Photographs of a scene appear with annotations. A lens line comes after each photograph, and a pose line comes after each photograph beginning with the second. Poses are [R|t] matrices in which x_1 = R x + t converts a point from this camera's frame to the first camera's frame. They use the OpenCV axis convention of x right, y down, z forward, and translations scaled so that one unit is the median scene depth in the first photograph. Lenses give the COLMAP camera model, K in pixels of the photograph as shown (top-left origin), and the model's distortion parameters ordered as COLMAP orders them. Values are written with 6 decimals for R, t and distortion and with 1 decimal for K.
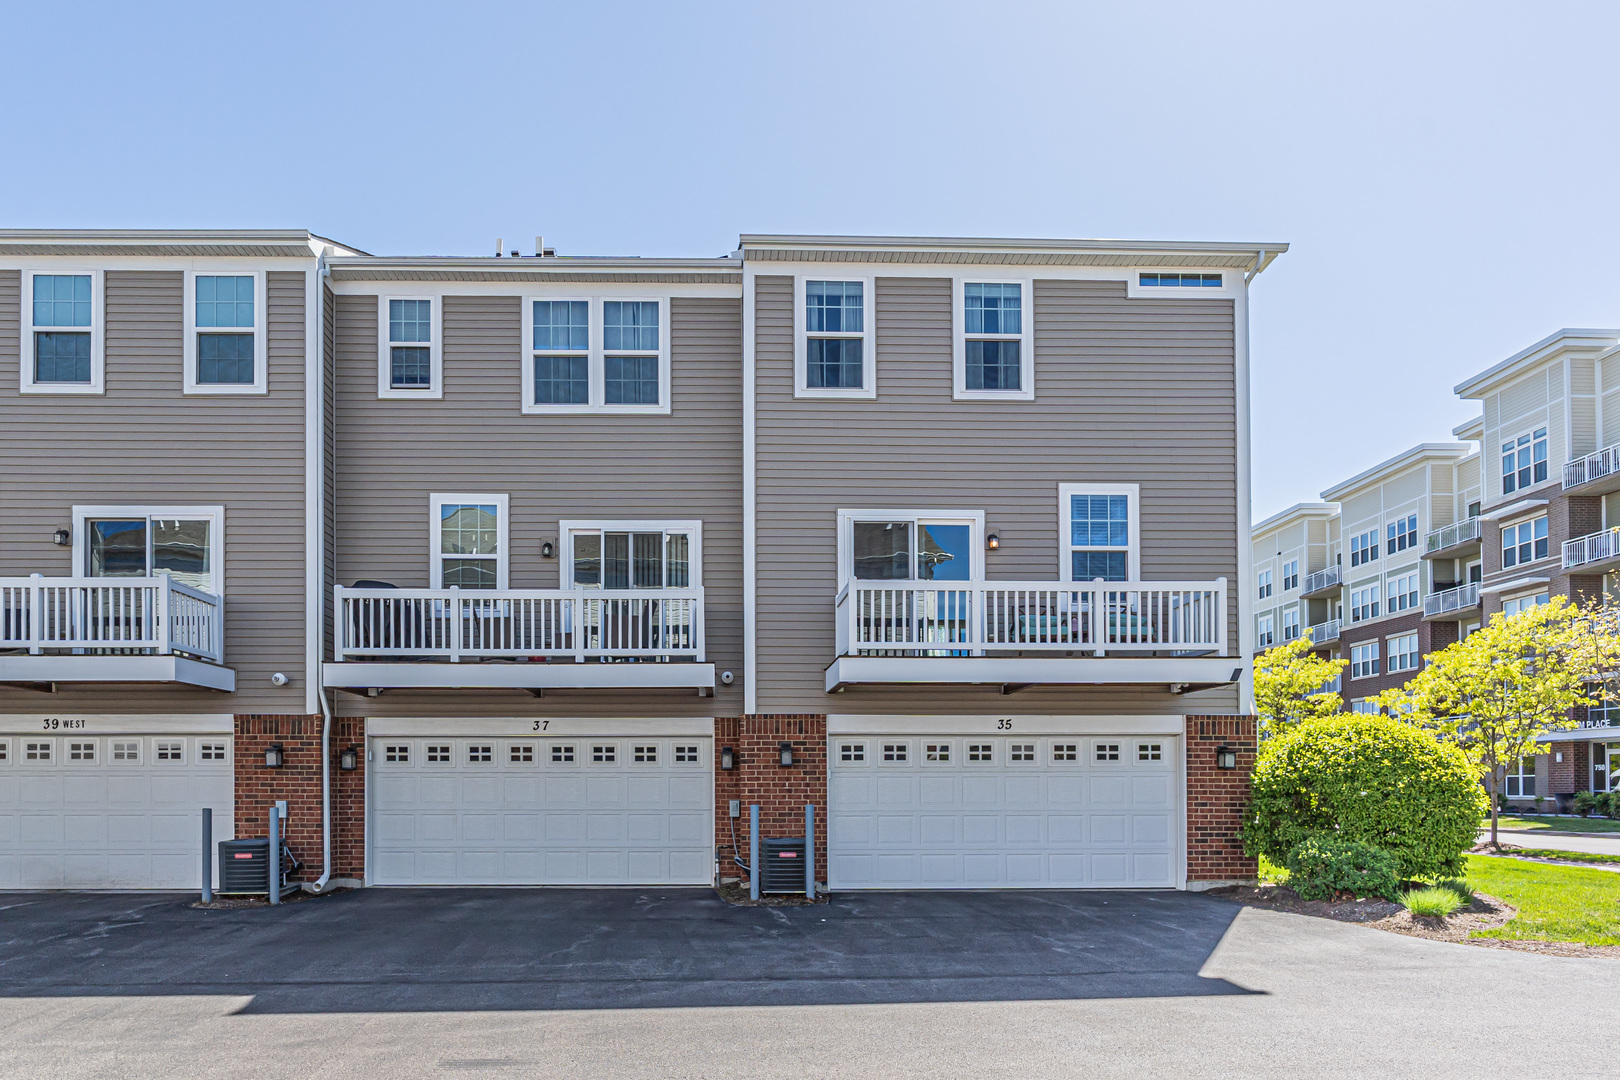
lens RADIAL K [[682.0, 0, 810.0], [0, 682.0, 540.0], [0, 0, 1]] dist [-0.001035, 0.000067]
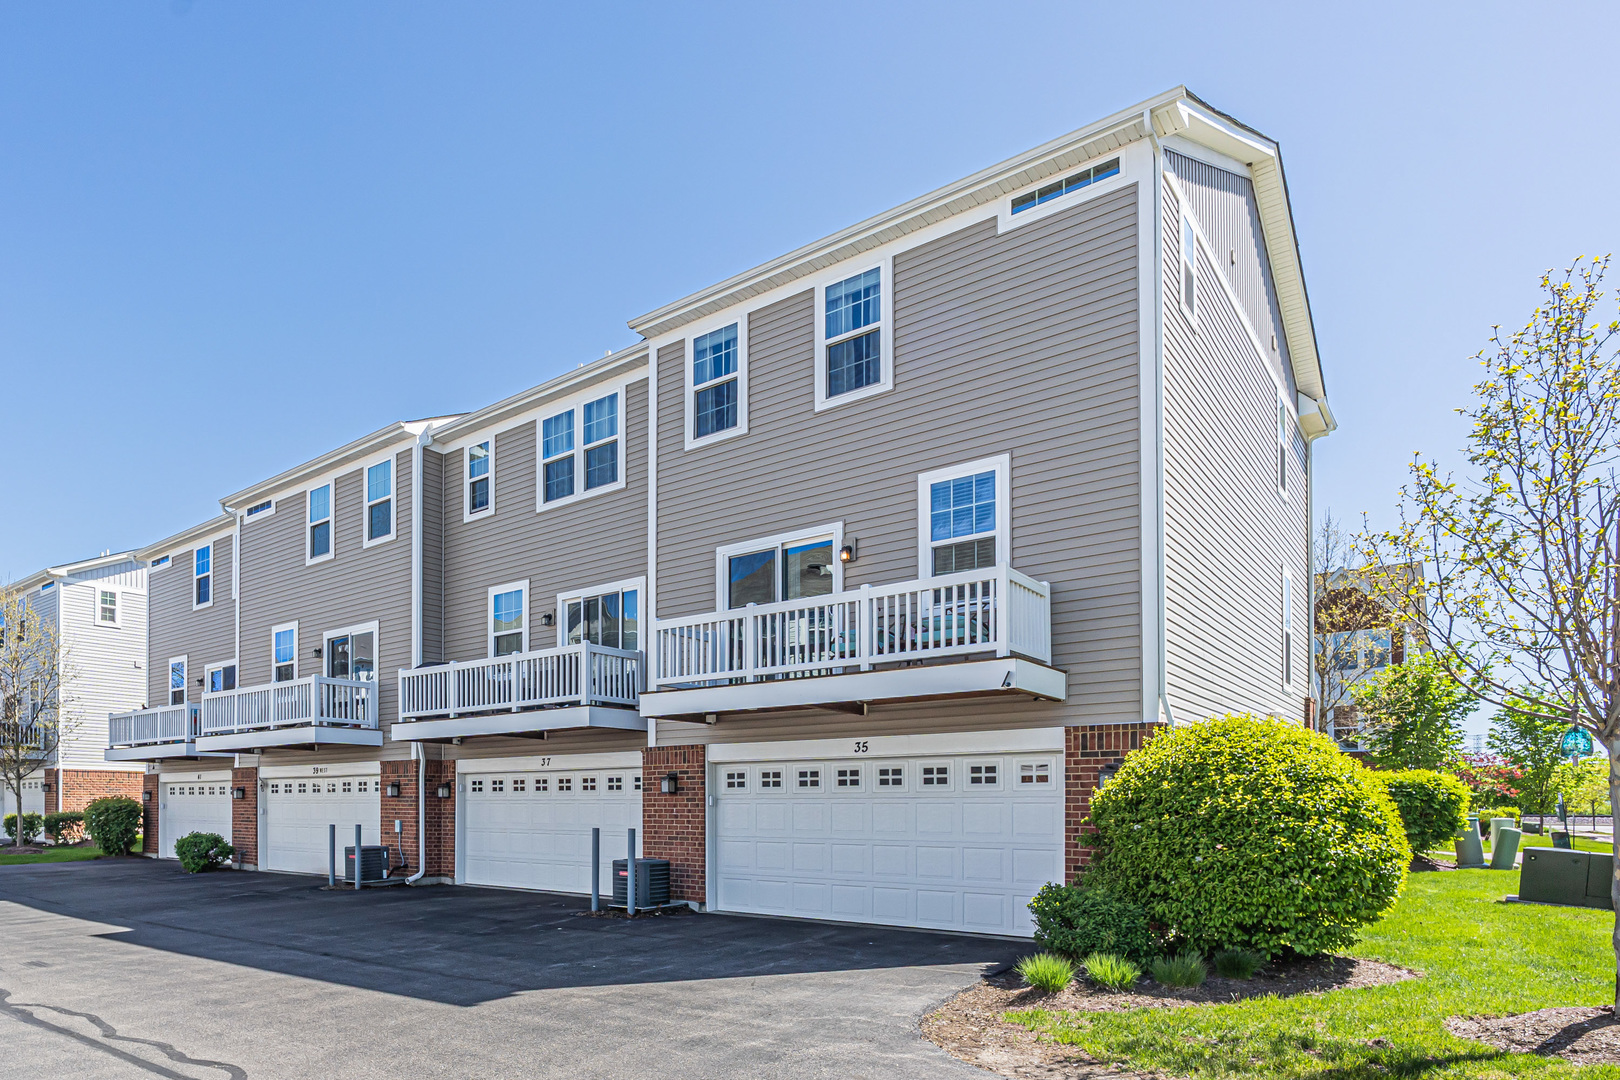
lens RADIAL K [[706.4, 0, 817.4], [0, 706.4, 540.5], [0, 0, 1]] dist [0.000023, -0.000128]
pose [[0.855036, -0.180777, -0.486037, 0.710299], [0.172553, 0.983042, -0.062079, 0.038659], [0.489018, -0.030787, 0.871730, 0.124451]]
